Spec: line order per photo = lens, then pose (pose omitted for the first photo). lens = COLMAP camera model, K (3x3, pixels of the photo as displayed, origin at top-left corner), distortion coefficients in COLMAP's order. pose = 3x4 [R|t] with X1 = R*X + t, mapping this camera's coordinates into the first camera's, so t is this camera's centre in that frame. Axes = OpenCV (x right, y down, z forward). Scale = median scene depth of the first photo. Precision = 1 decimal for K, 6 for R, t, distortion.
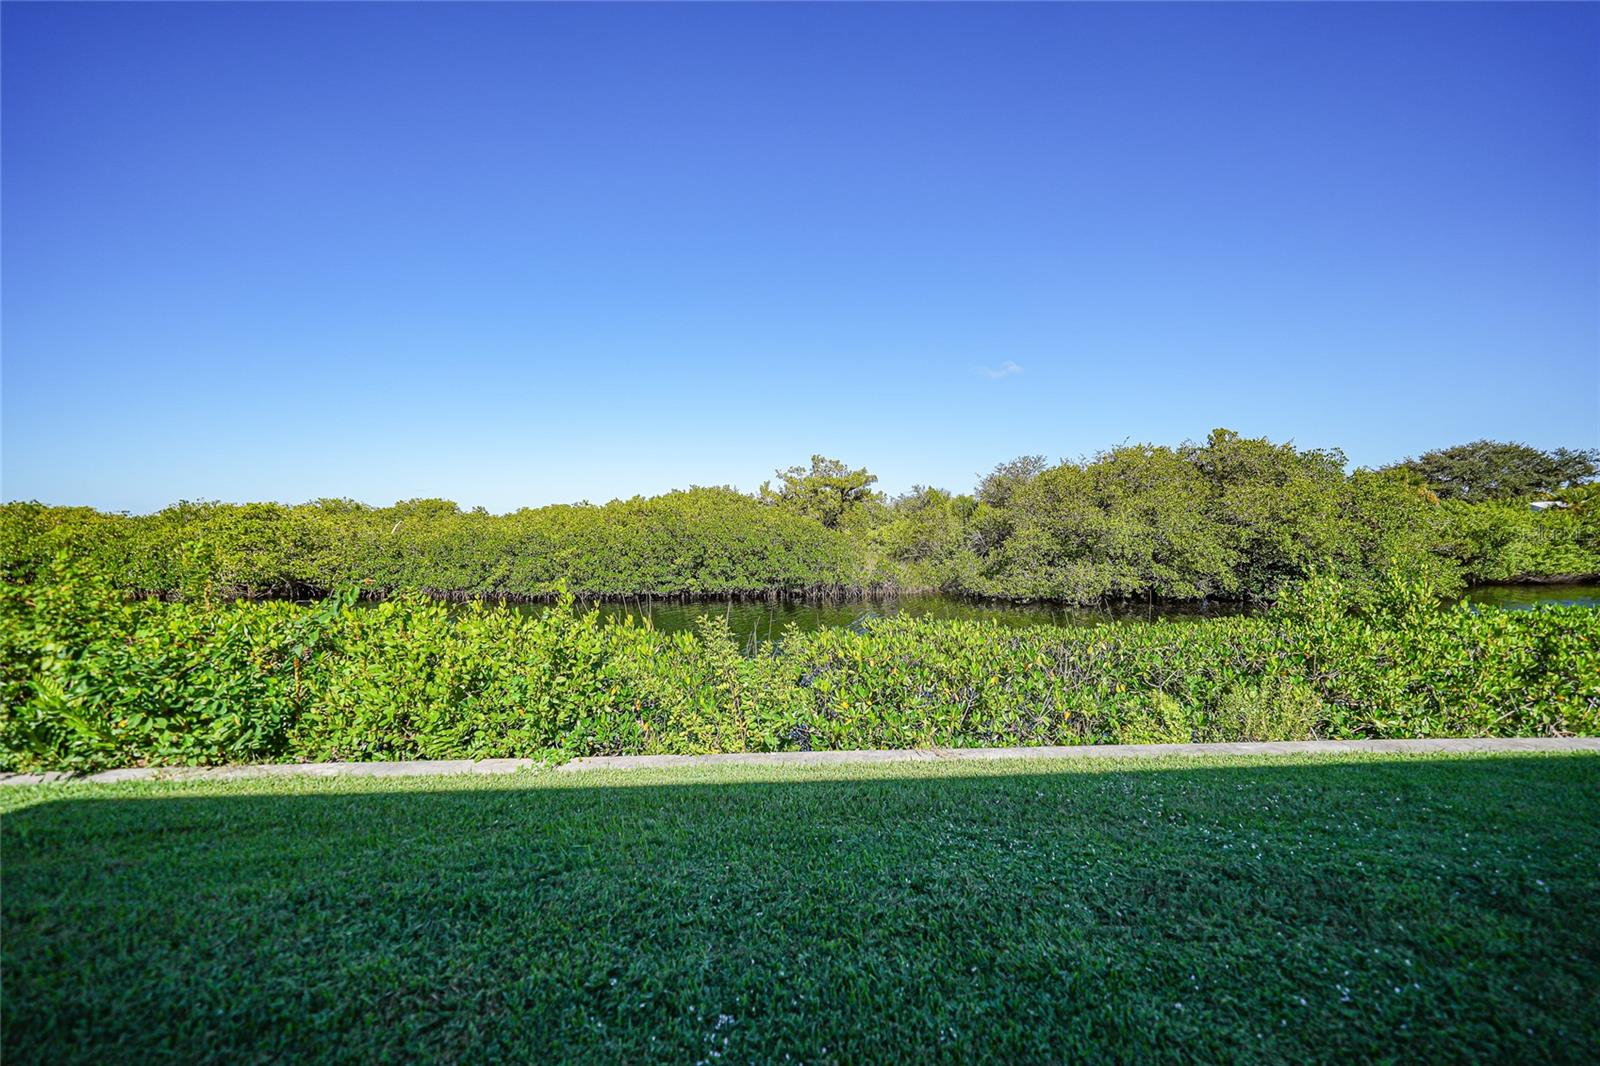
lens RADIAL K [[555.6, 0, 799.5], [0, 555.6, 533.5], [0, 0, 1]] dist [-0.022679, 0.002645]
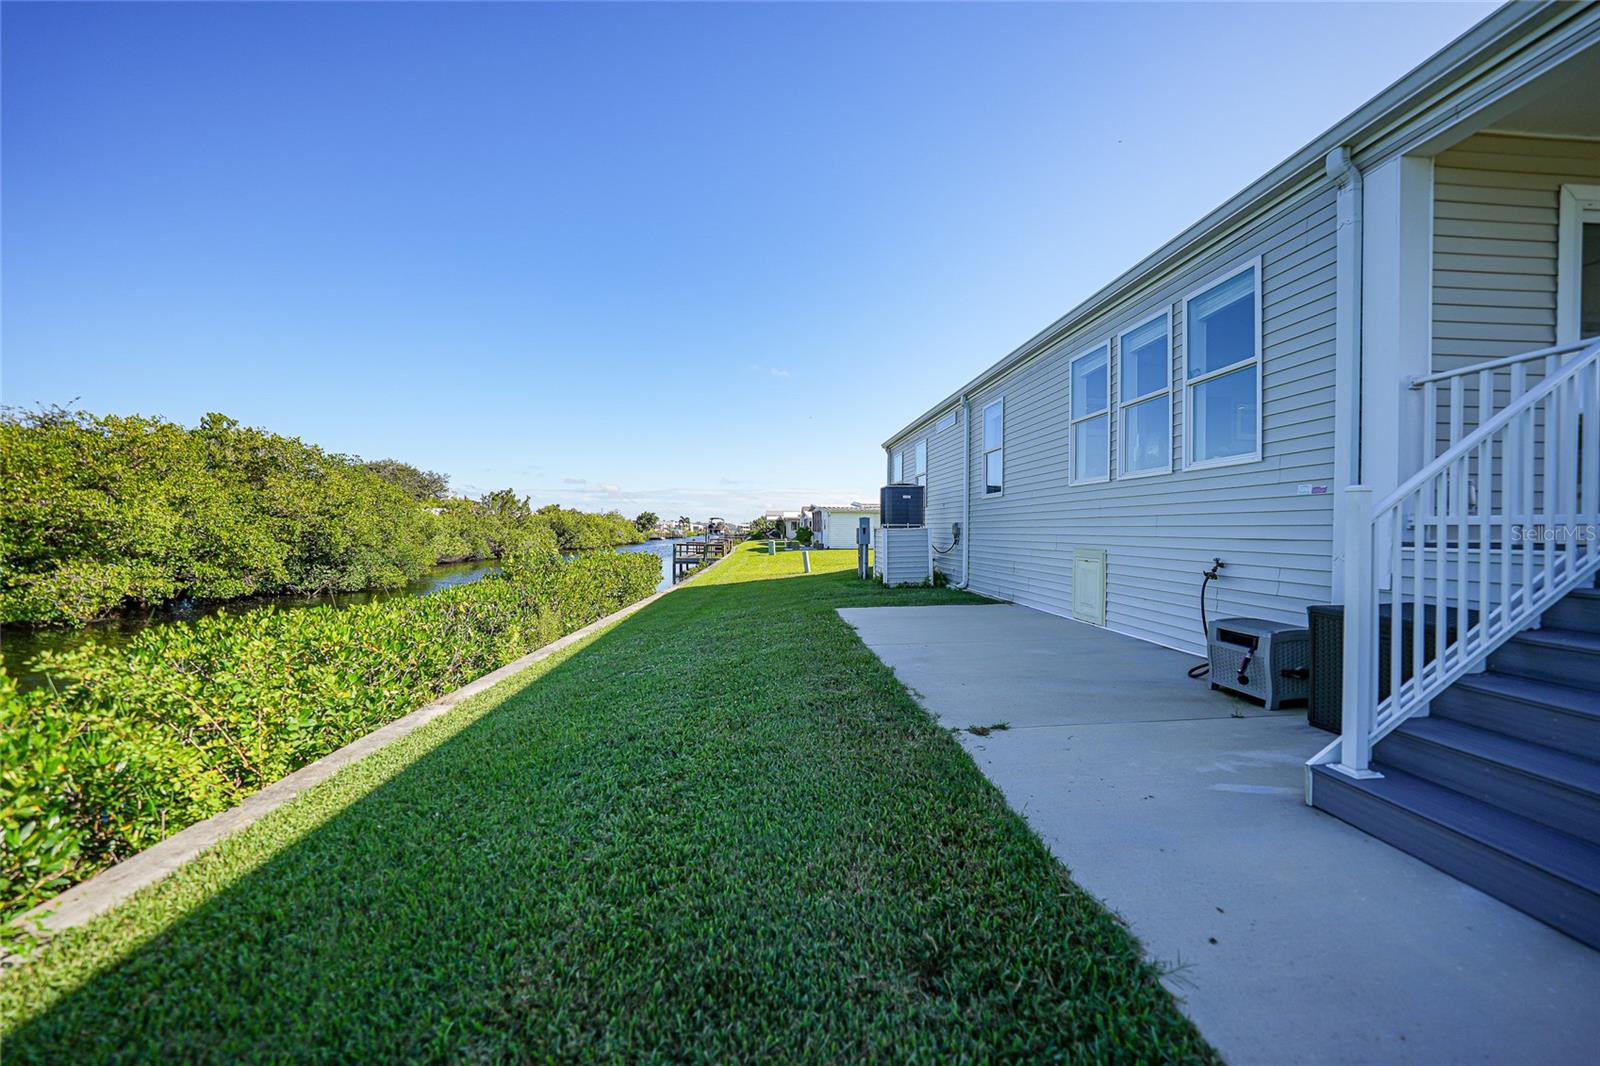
lens RADIAL K [[555.6, 0, 804.6], [0, 555.6, 533.8], [0, 0, 1]] dist [-0.022679, 0.002645]
pose [[-0.030376, -0.004602, 0.999528, -0.231467], [-0.000659, 0.999989, 0.004584, 0.007029], [-0.999538, -0.000520, -0.030378, 0.063581]]
